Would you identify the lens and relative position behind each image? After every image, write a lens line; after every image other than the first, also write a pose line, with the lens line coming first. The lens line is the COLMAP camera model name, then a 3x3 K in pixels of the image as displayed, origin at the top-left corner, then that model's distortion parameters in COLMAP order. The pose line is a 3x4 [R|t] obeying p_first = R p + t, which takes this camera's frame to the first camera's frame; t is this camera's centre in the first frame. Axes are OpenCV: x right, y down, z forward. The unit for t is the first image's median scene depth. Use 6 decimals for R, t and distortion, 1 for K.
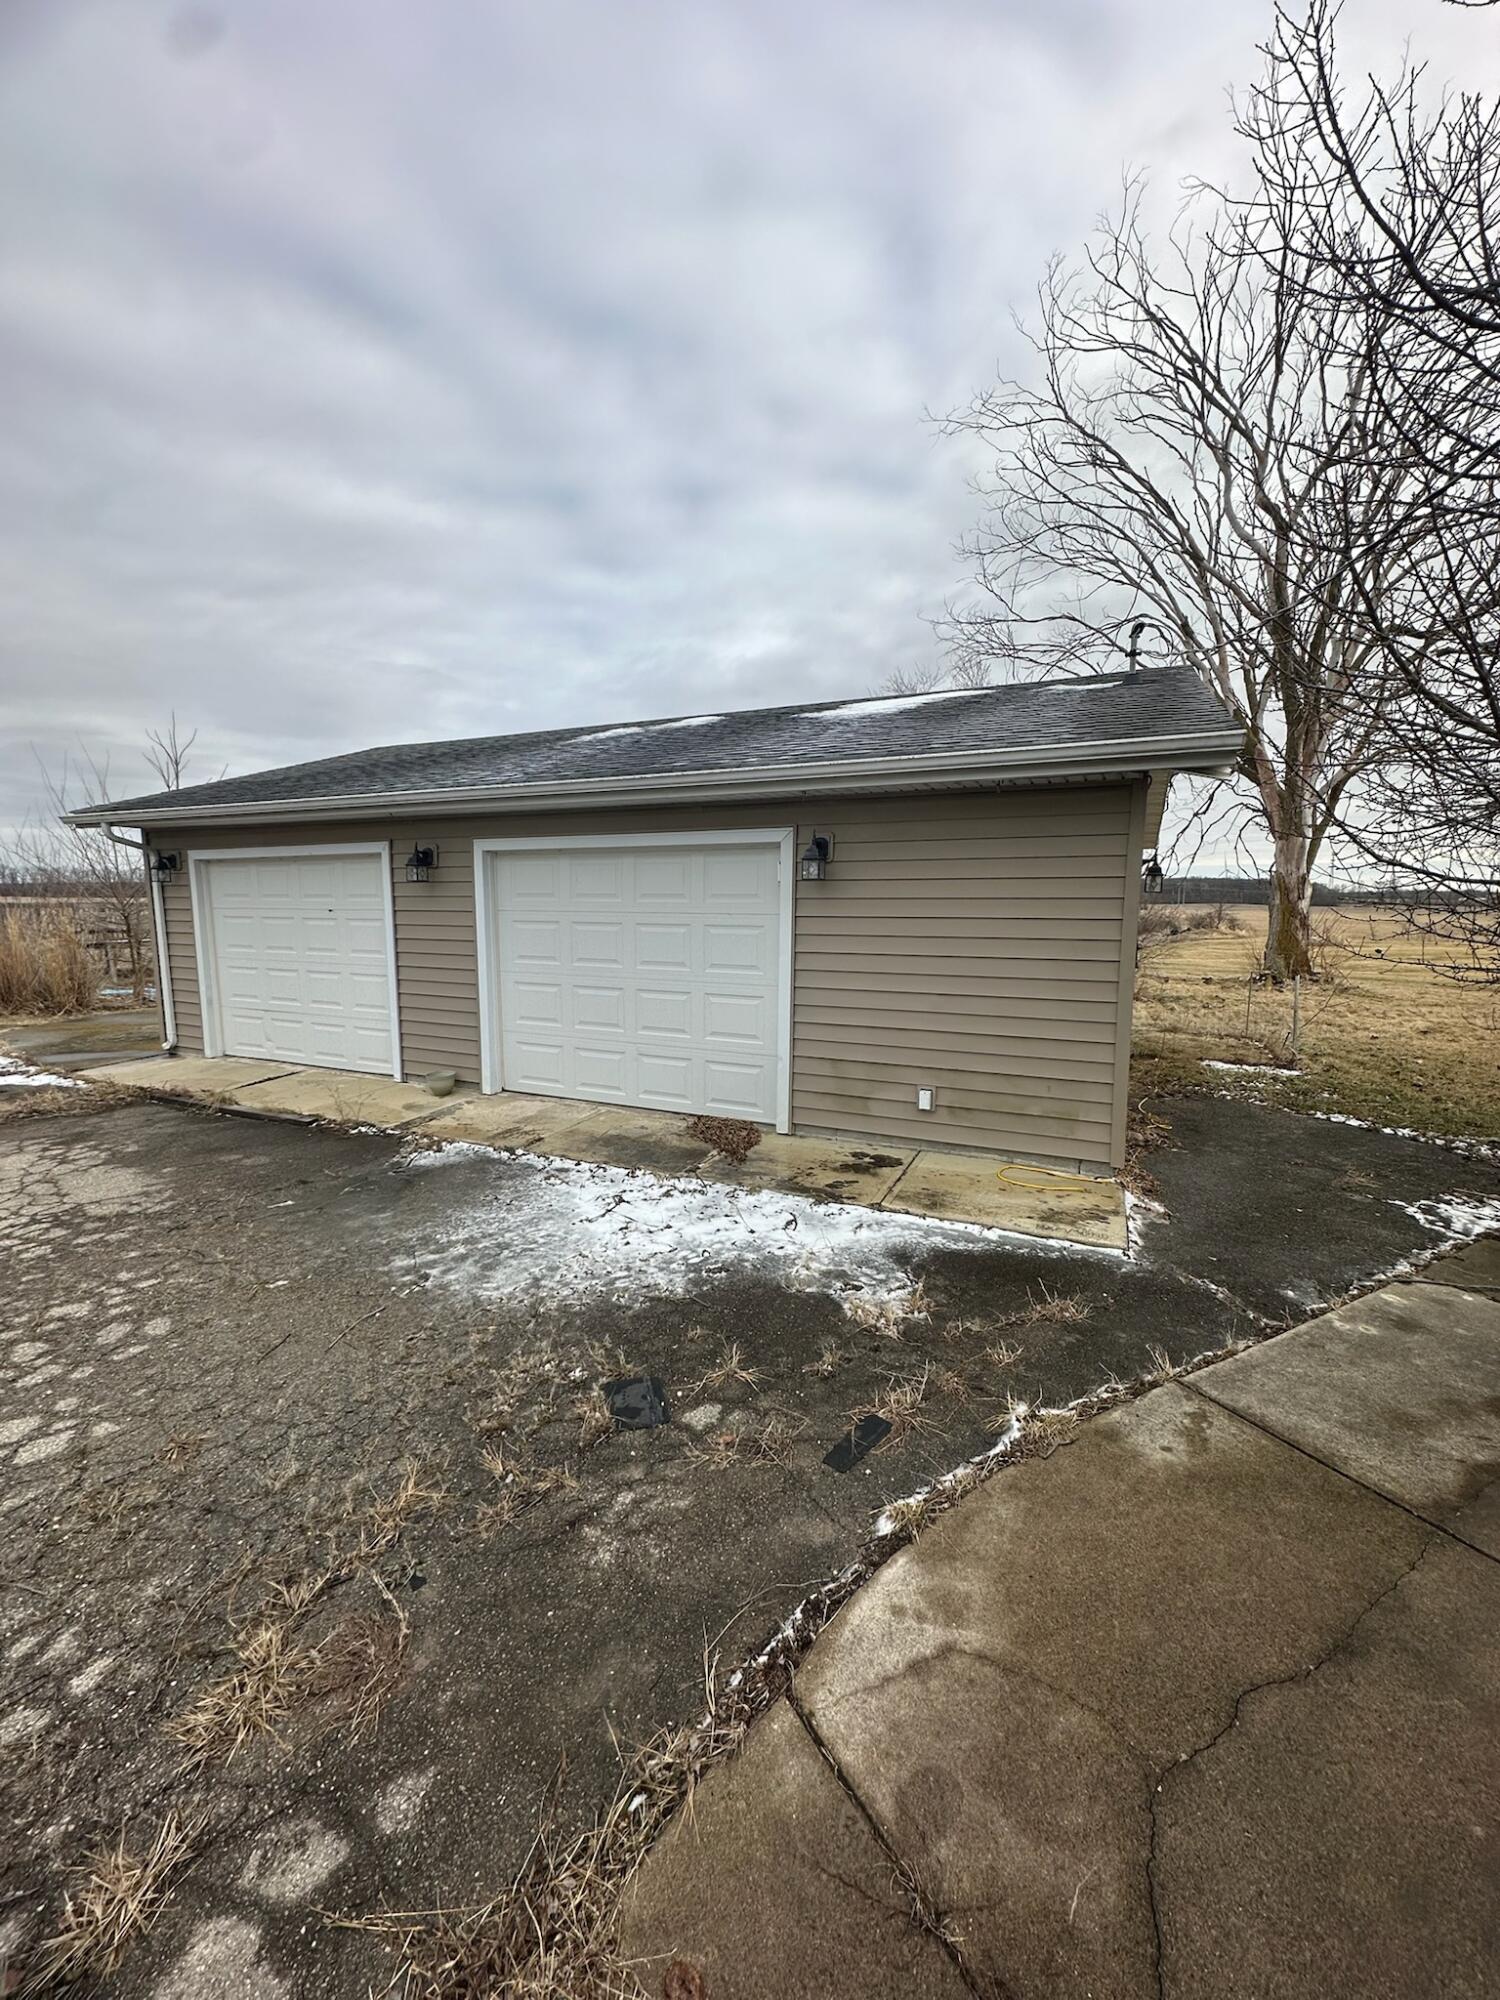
lens RADIAL K [[796.8, 0, 750.0], [0, 796.8, 1000.0], [0, 0, 1]] dist [0.000887, 0.000145]
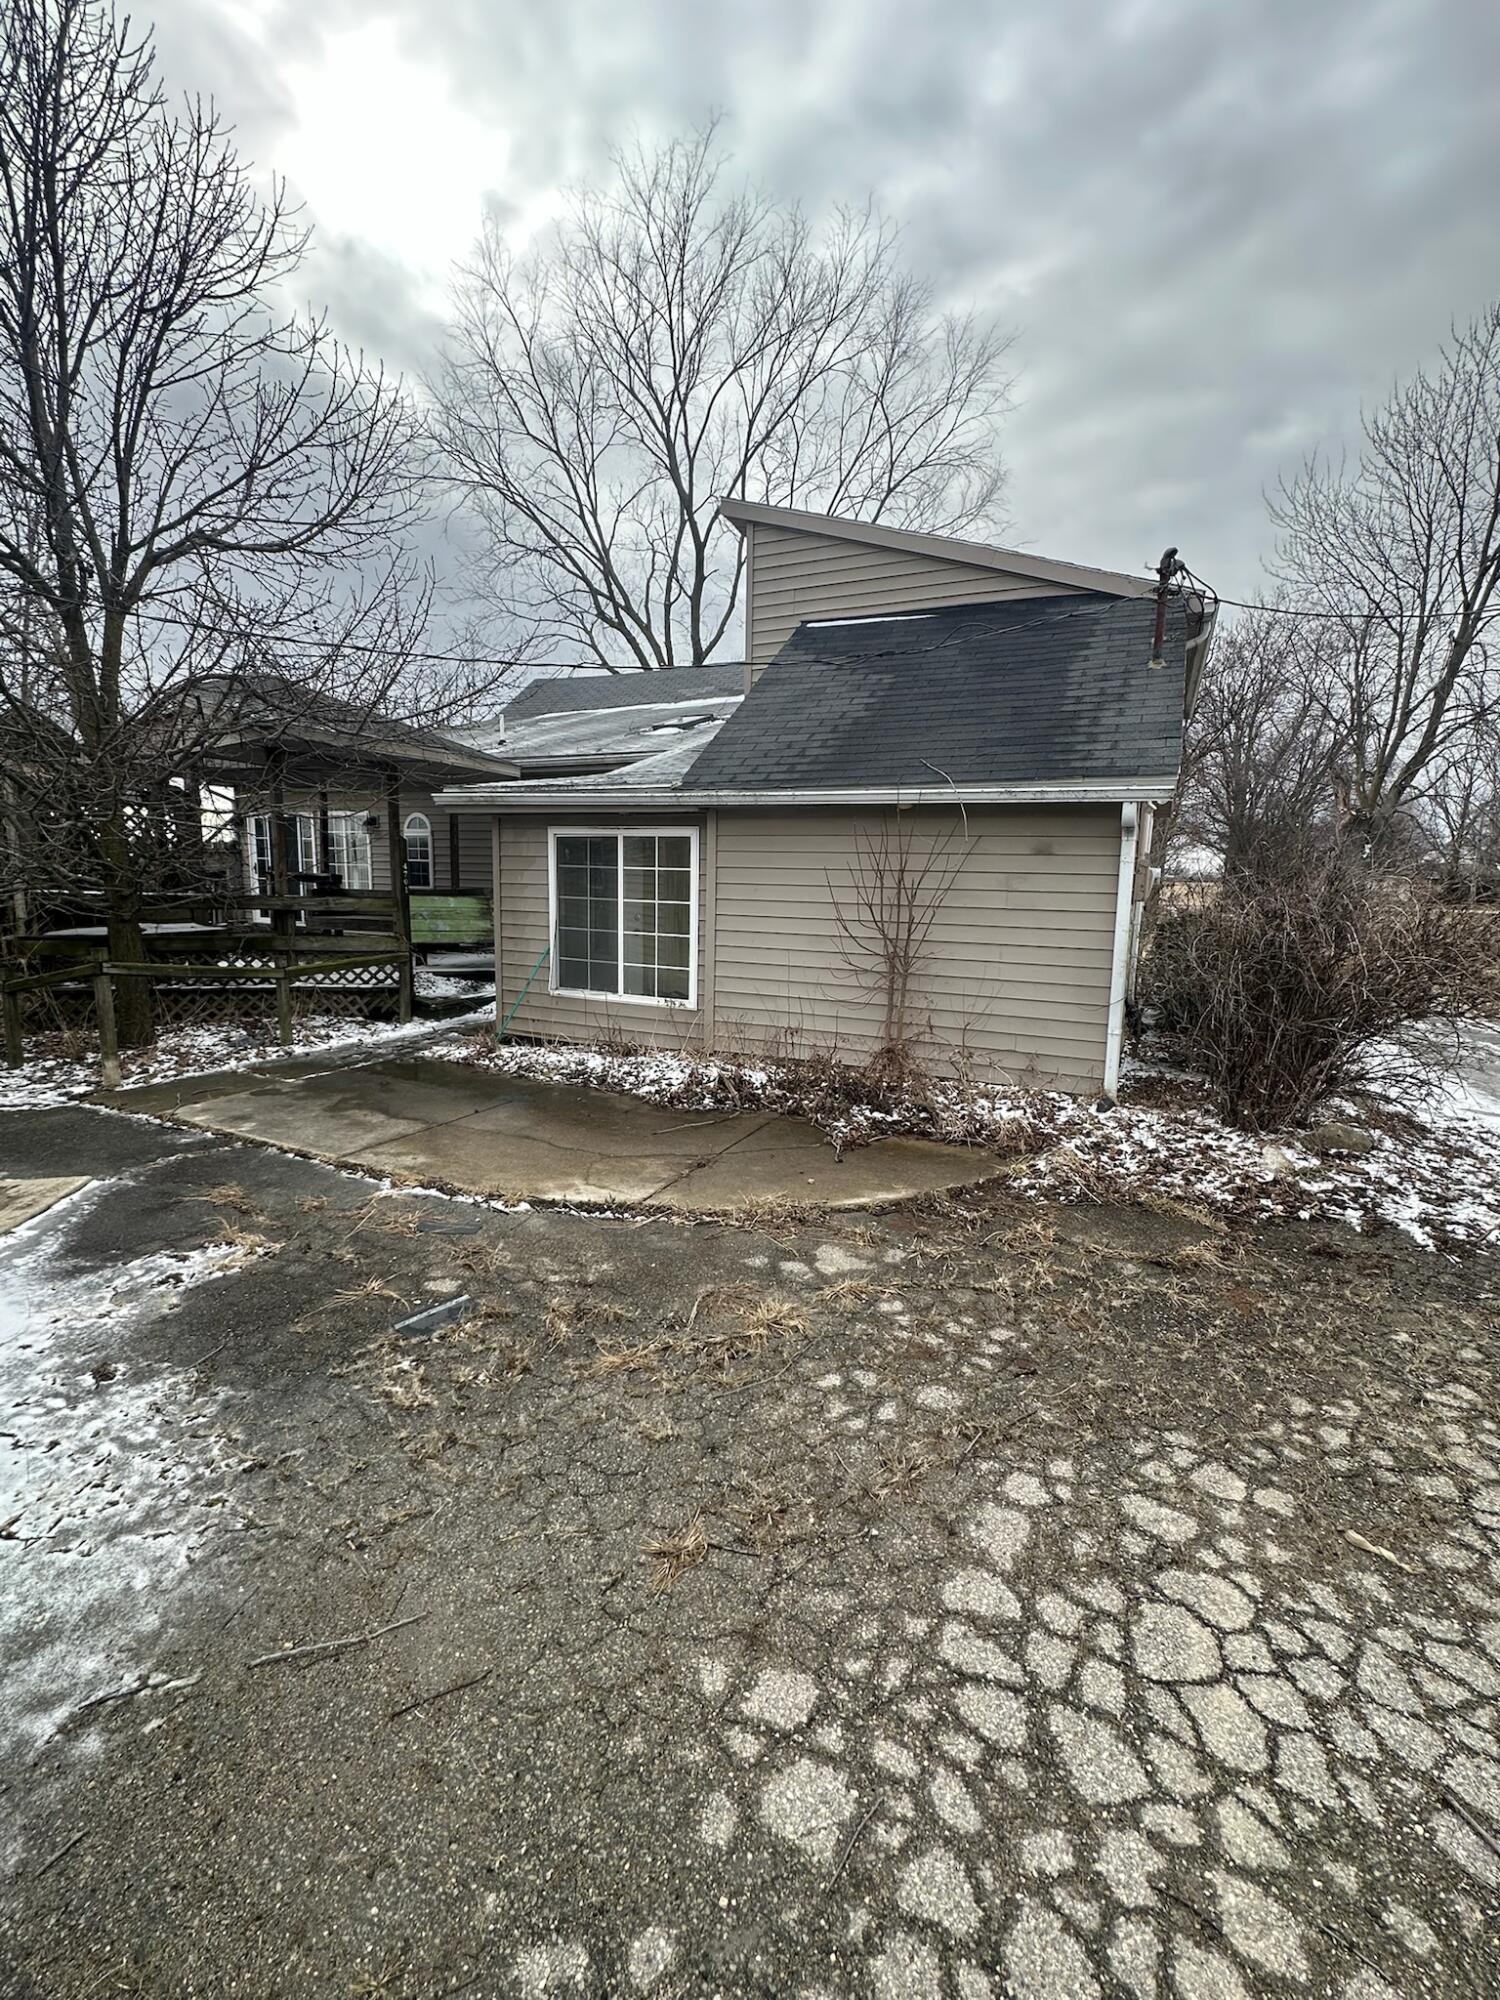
lens RADIAL K [[878.9, 0, 750.0], [0, 878.9, 1000.0], [0, 0, 1]] dist [-0.000093, 0.000023]
pose [[-0.563409, -0.136787, 0.814776, -1.314222], [0.083634, 0.971690, 0.220962, -0.138420], [-0.821934, 0.192635, -0.536019, 1.237760]]
